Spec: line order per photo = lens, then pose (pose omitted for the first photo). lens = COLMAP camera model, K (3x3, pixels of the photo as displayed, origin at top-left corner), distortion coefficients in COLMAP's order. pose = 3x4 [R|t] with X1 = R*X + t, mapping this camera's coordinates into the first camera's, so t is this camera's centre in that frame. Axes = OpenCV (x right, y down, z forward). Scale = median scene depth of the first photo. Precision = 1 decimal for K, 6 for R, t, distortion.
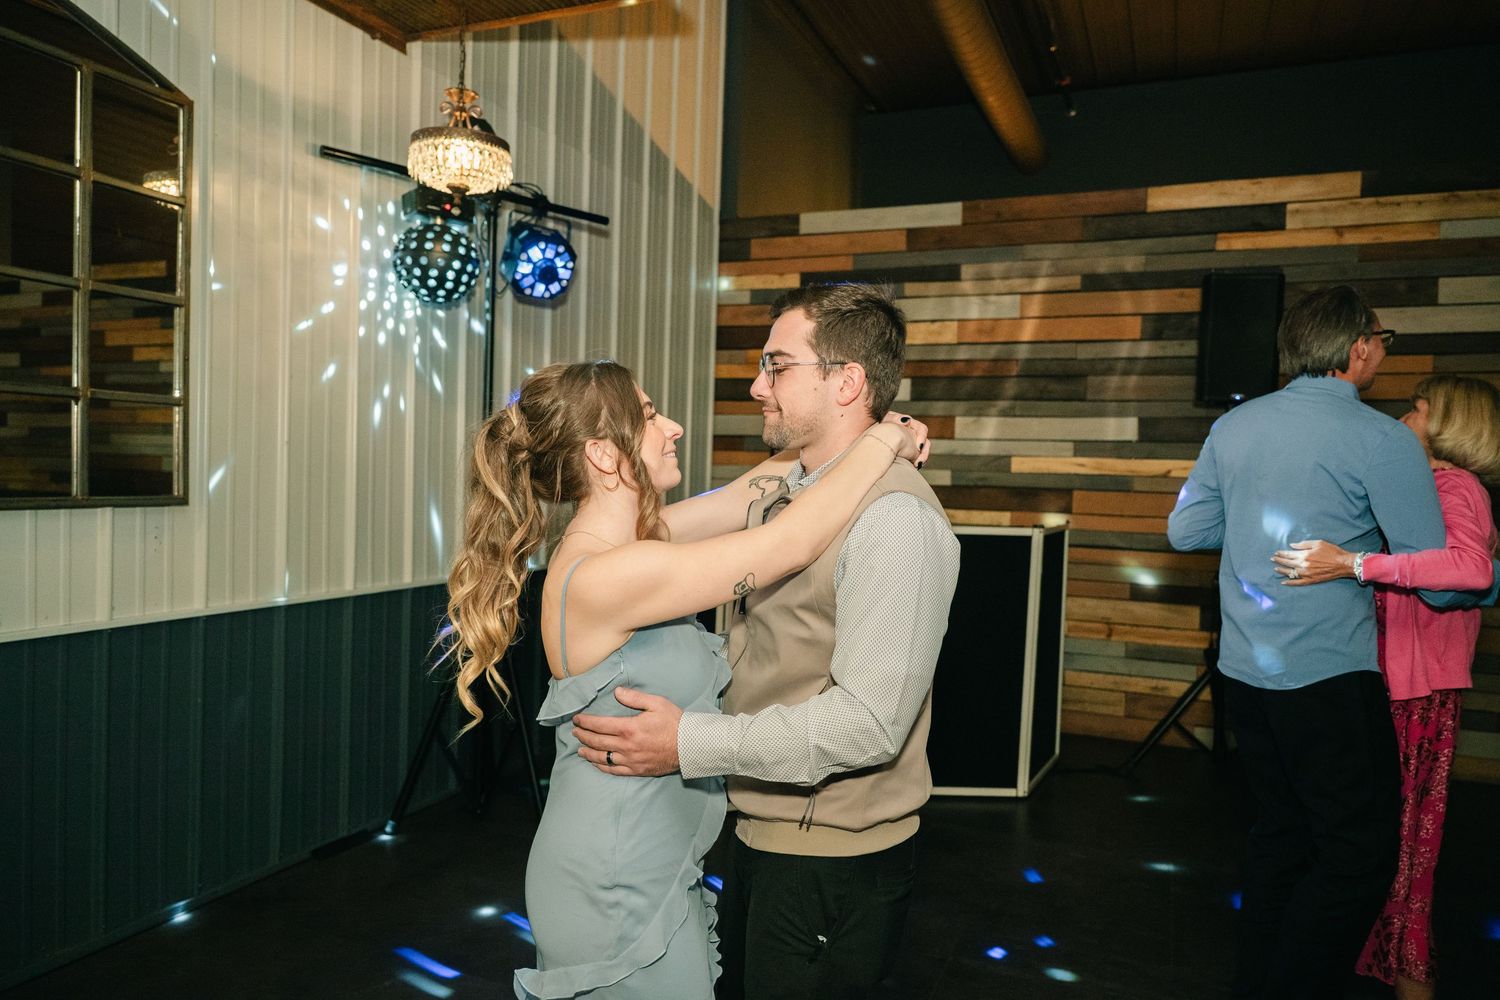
lens RADIAL K [[998.1, 0, 755.7], [0, 998.1, 495.4], [0, 0, 1]] dist [-0.001170, 0.002515]
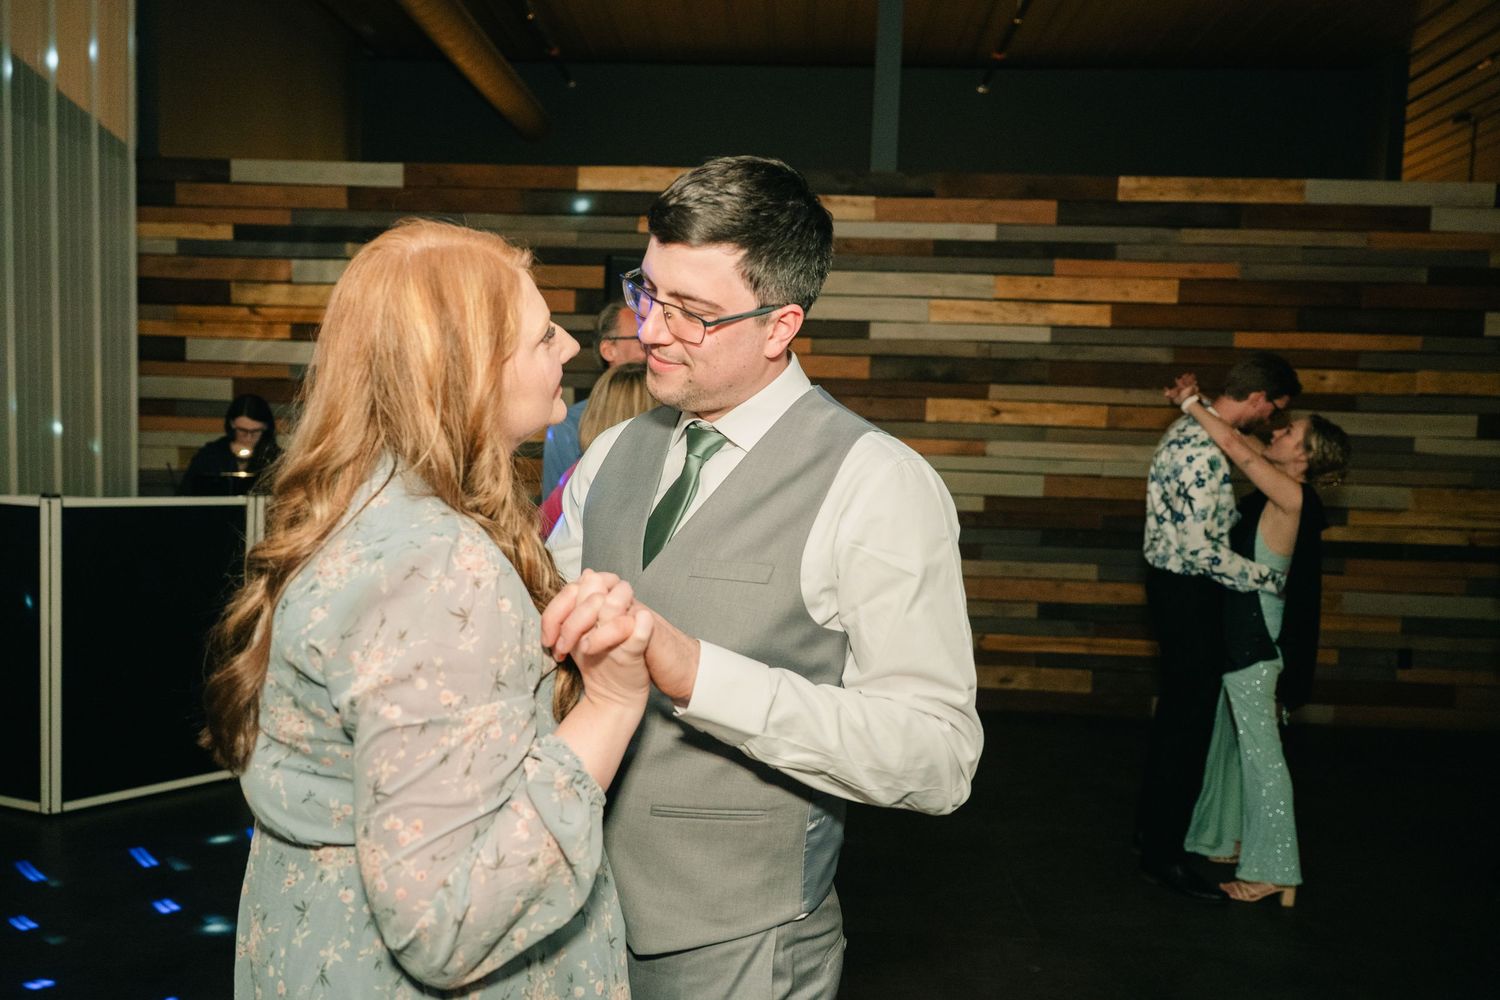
lens RADIAL K [[1000.8, 0, 750.3], [0, 1000.8, 507.7], [0, 0, 1]] dist [0.001213, 0.002136]
pose [[0.936210, -0.025451, 0.350518, 0.177901], [0.008084, 0.998670, 0.050921, -0.004227], [-0.351348, -0.044840, 0.935171, -0.054720]]
